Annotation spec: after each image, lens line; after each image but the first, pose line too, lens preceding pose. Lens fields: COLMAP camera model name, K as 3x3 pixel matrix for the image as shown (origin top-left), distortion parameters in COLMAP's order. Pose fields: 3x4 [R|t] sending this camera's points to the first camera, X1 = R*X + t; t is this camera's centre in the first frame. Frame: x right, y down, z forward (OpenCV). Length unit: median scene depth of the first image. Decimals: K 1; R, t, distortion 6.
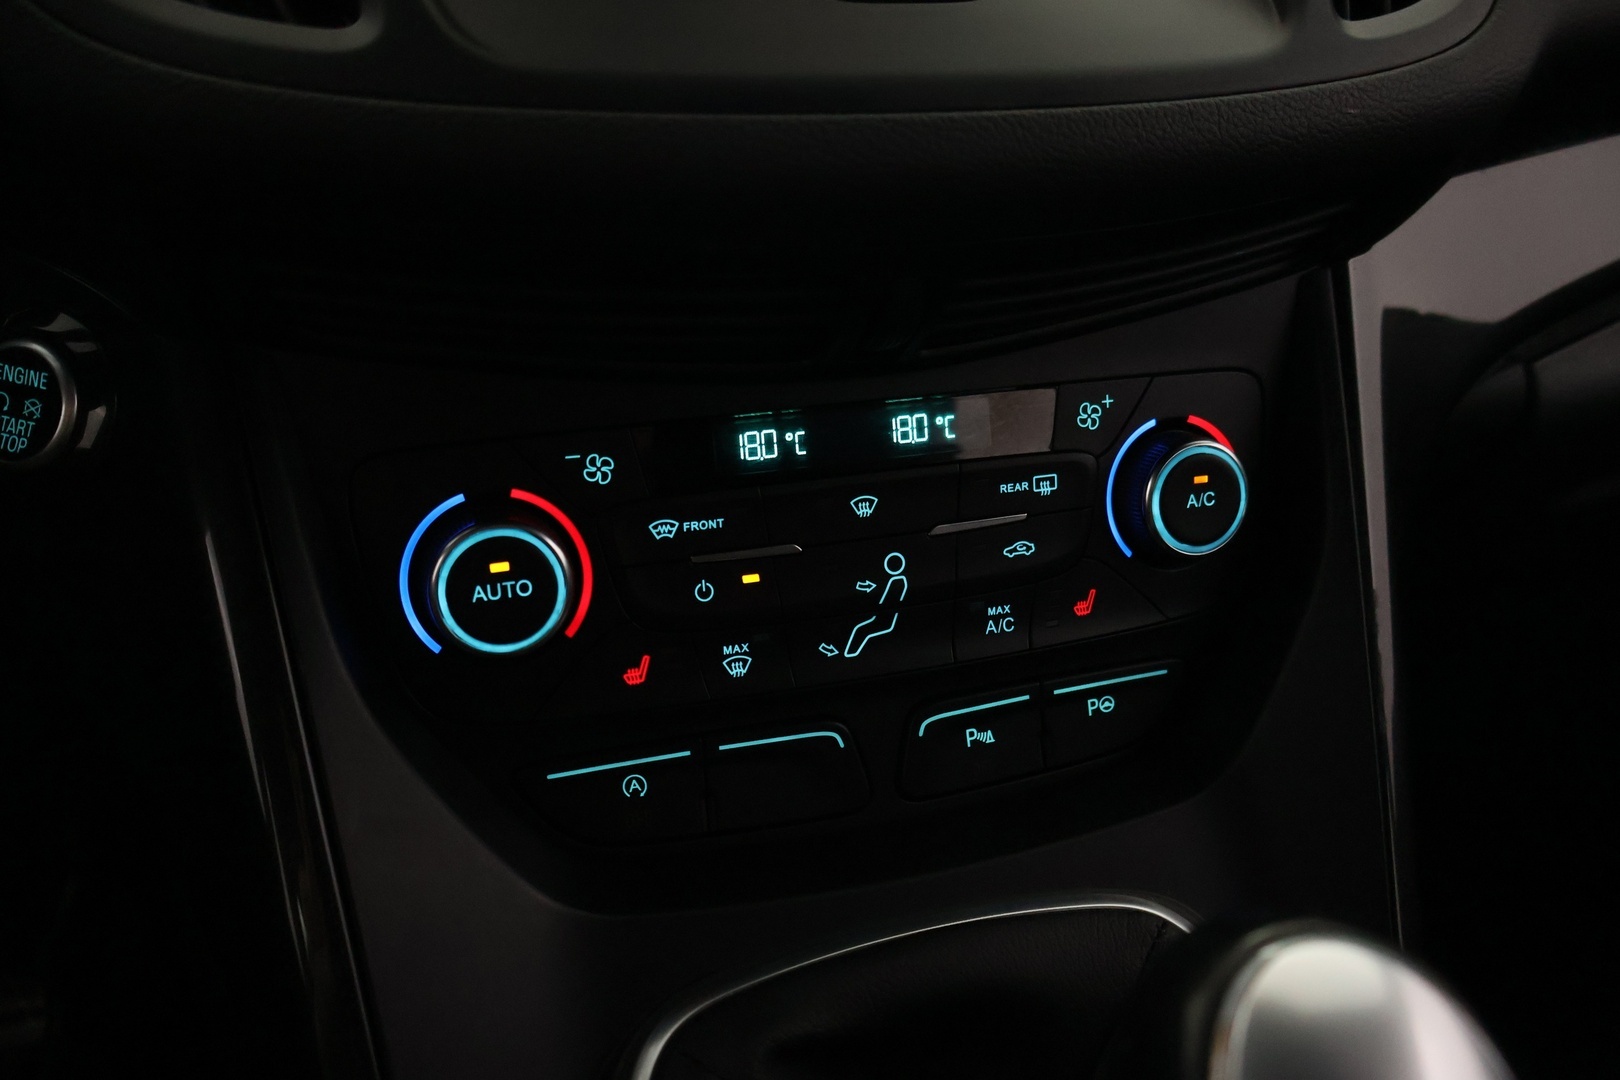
lens RADIAL K [[1407.2, 0, 810.0], [0, 1407.2, 540.0], [0, 0, 1]] dist [0.001550, -0.001780]
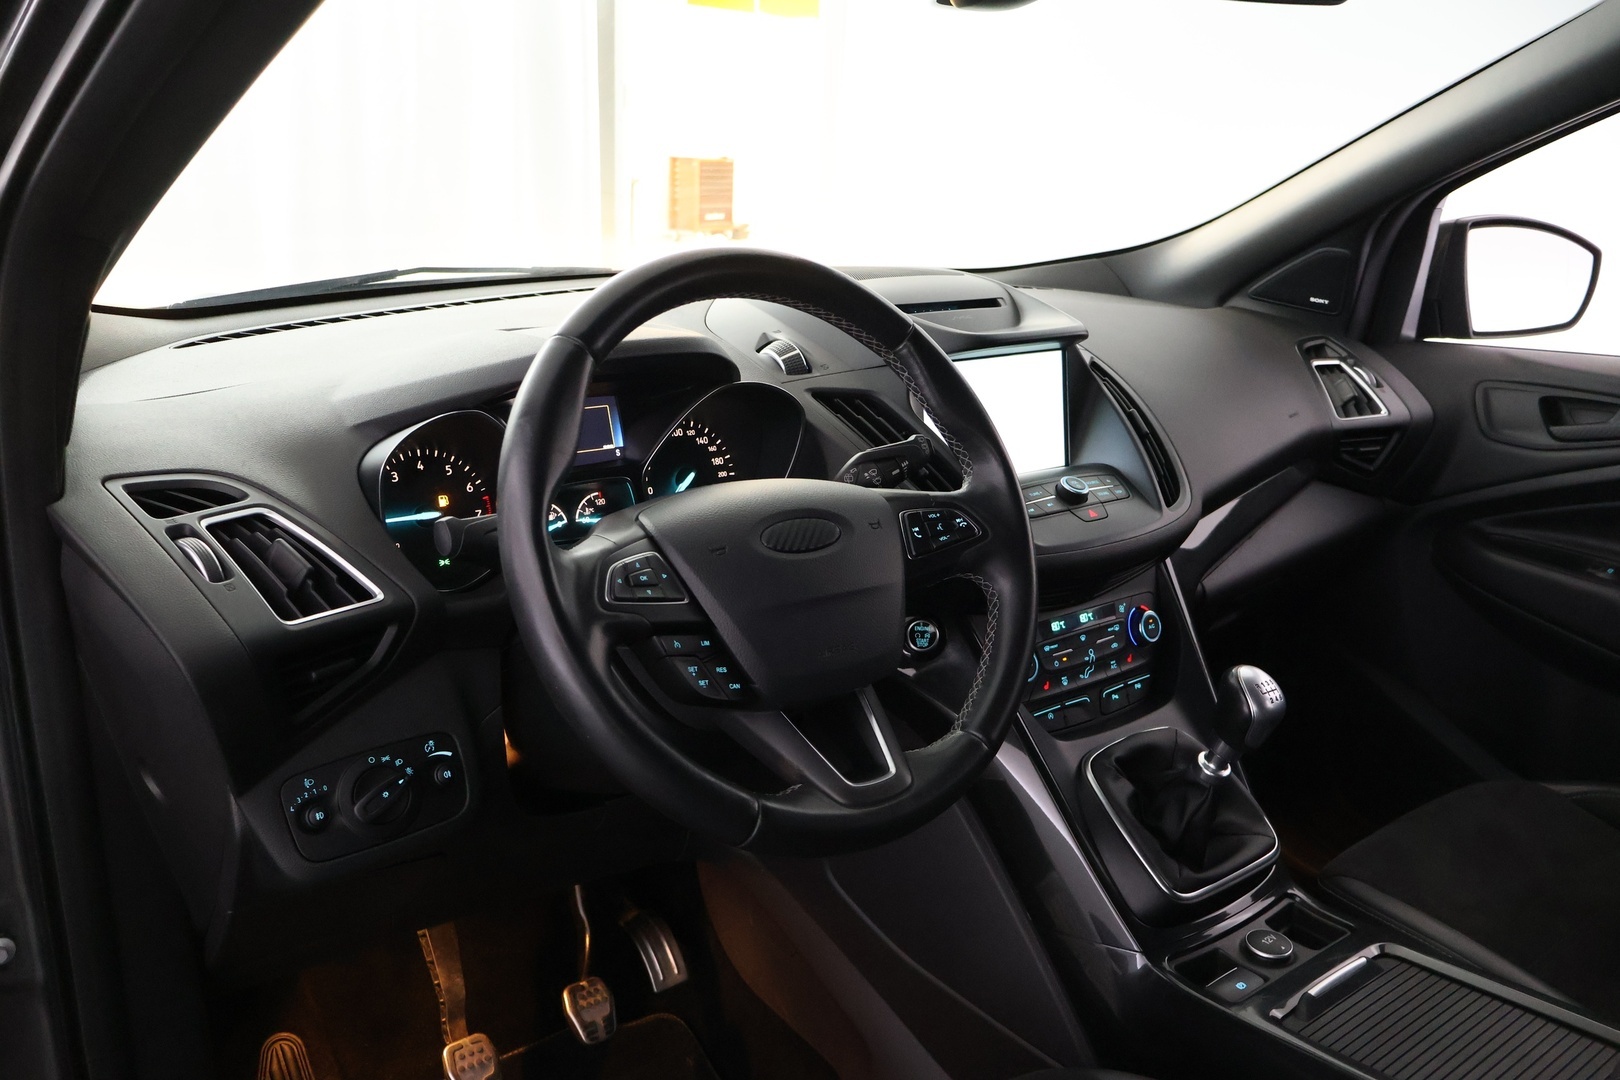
lens RADIAL K [[1407.2, 0, 810.0], [0, 1407.2, 540.0], [0, 0, 1]] dist [0.001550, -0.001780]
pose [[0.938923, -0.118215, 0.323185, -1.810641], [0.183436, 0.966526, -0.179383, 0.261265], [-0.291161, 0.227711, 0.929179, -2.344453]]
